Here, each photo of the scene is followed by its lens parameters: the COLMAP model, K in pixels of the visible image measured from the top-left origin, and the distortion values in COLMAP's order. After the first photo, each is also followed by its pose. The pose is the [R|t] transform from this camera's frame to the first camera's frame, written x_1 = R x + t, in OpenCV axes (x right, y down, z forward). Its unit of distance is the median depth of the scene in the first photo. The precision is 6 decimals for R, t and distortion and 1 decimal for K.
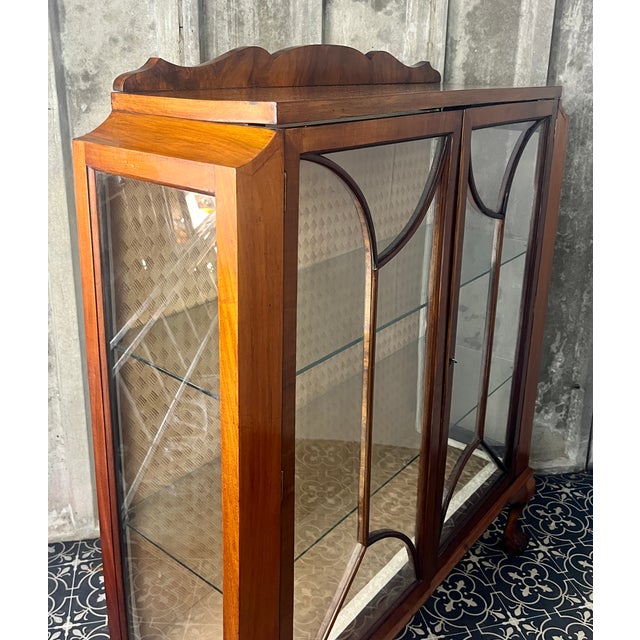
lens RADIAL K [[666.9, 0, 302.6], [0, 666.9, 258.1], [0, 0, 1]] dist [0.005627, -0.017149]
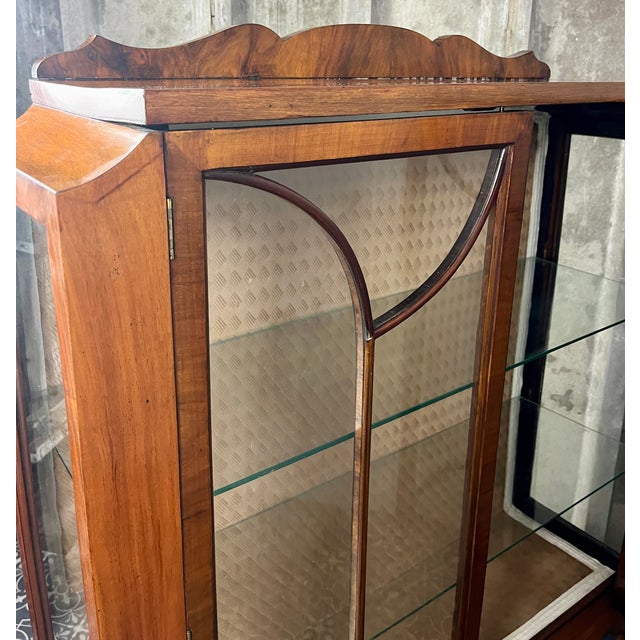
lens RADIAL K [[633.4, 0, 322.4], [0, 633.4, 236.8], [0, 0, 1]] dist [-0.008224, -0.024620]
pose [[0.974338, 0.060287, -0.216868, 0.132526], [-0.065879, 0.997653, -0.018643, -0.048762], [0.215235, 0.032452, 0.976023, 0.235217]]
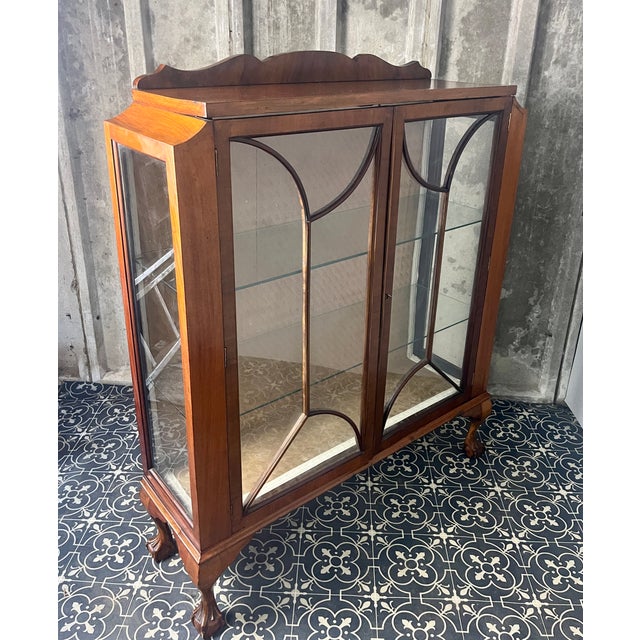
lens RADIAL K [[584.4, 0, 318.1], [0, 584.4, 279.4], [0, 0, 1]] dist [0.000719, -0.000750]
pose [[0.981225, 0.076893, -0.176874, 0.242723], [-0.058140, 0.992354, 0.108869, 0.002759], [0.183893, -0.096542, 0.978194, -0.148405]]
